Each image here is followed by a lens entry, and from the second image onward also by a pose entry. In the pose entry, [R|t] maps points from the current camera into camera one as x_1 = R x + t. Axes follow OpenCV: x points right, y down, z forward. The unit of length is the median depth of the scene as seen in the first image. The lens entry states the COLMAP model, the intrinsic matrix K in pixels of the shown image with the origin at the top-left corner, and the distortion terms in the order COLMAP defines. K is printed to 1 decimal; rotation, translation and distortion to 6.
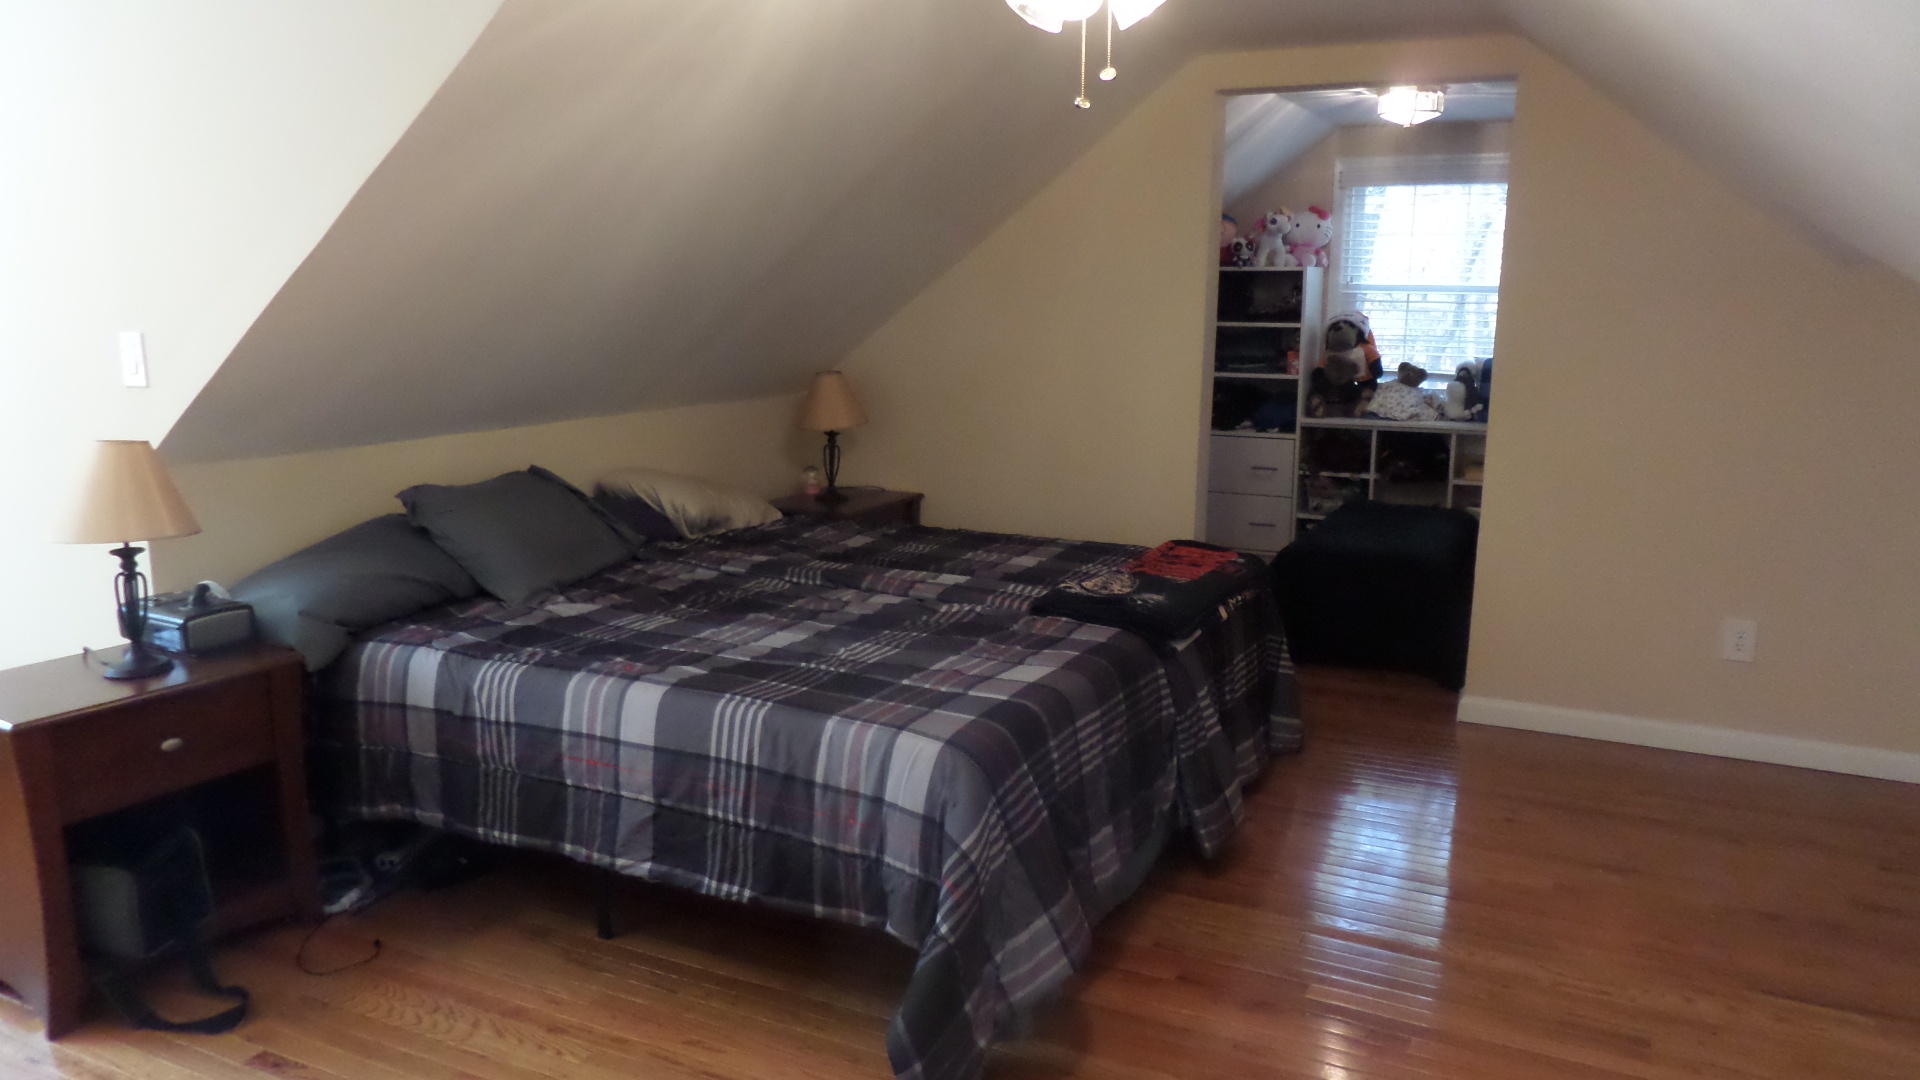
lens RADIAL K [[1372.9, 0, 962.2], [0, 1372.9, 536.4], [0, 0, 1]] dist [-0.003420, 0.000605]
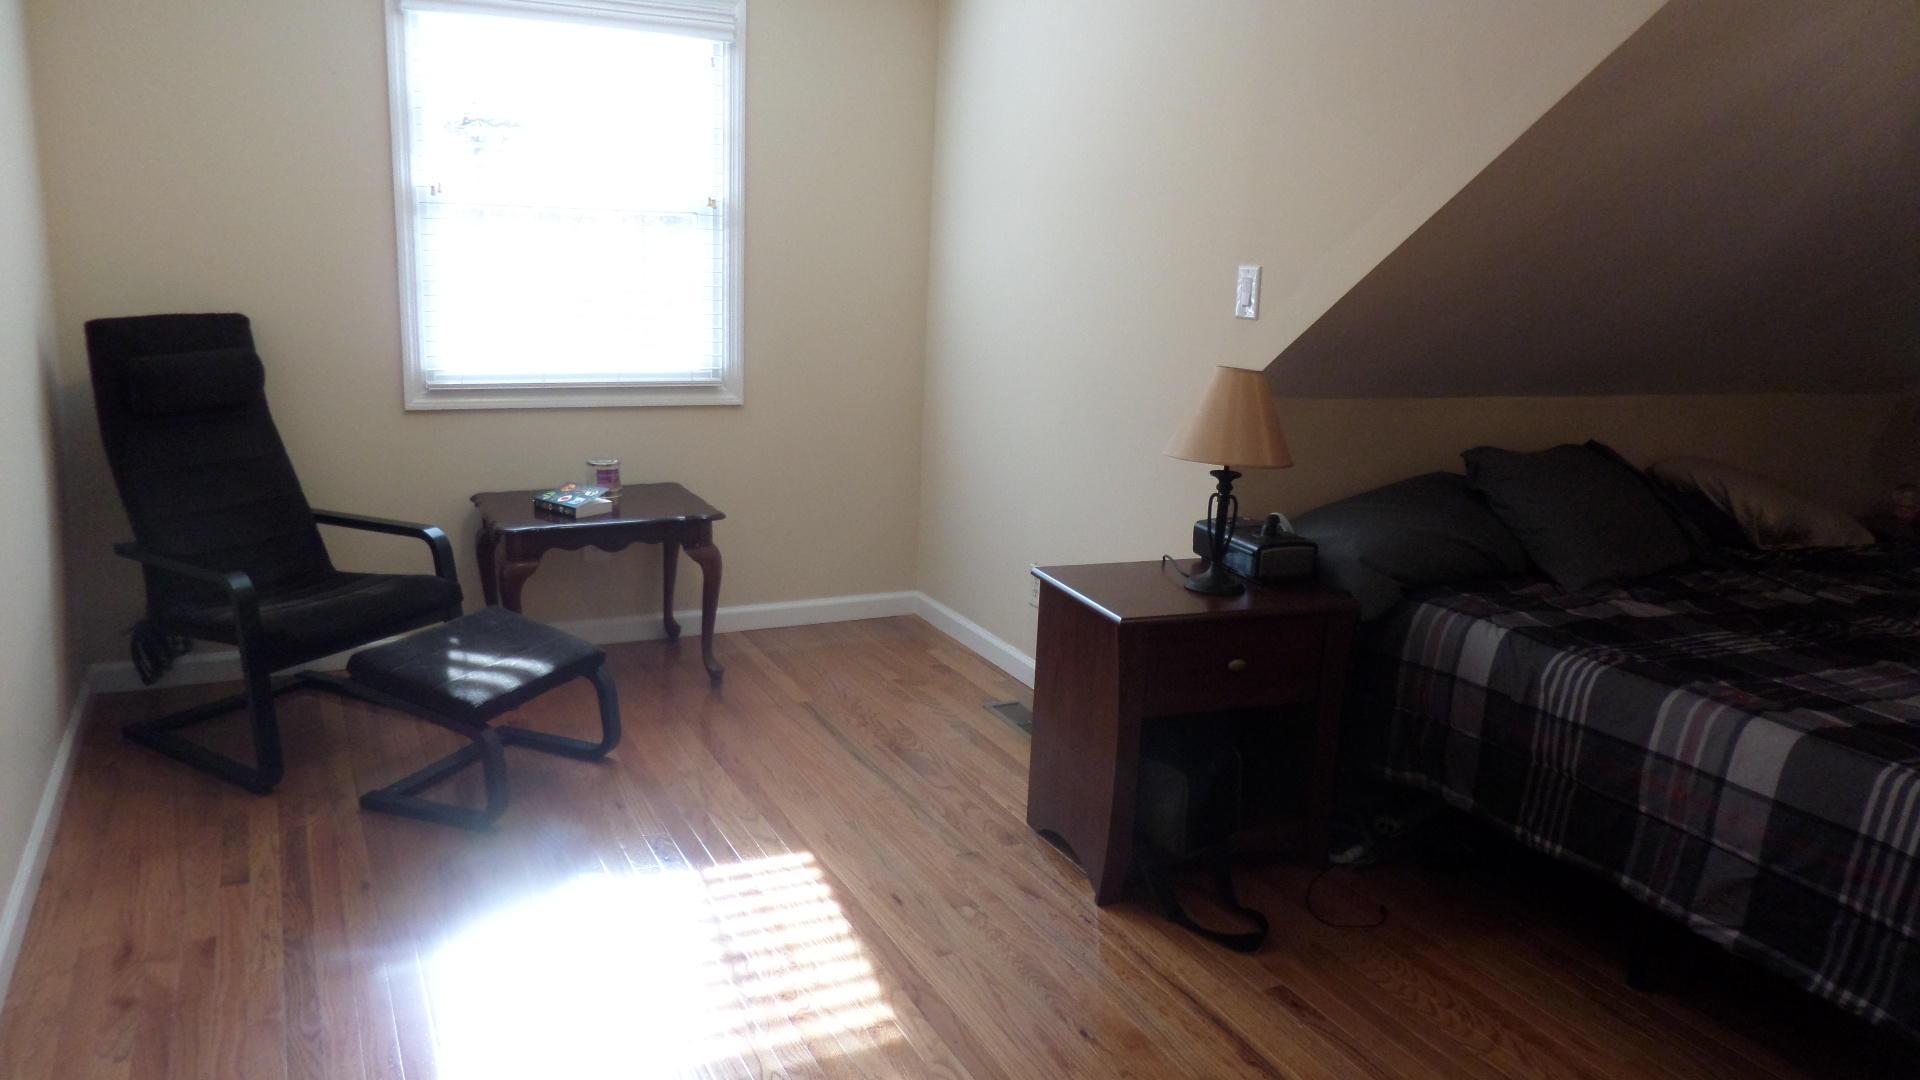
lens RADIAL K [[1372.9, 0, 958.3], [0, 1372.9, 542.8], [0, 0, 1]] dist [-0.003420, 0.000605]
pose [[0.798684, 0.175240, -0.575668, -0.157347], [-0.156225, 0.984239, 0.082867, 0.007507], [0.581117, 0.023750, 0.813473, 0.029805]]
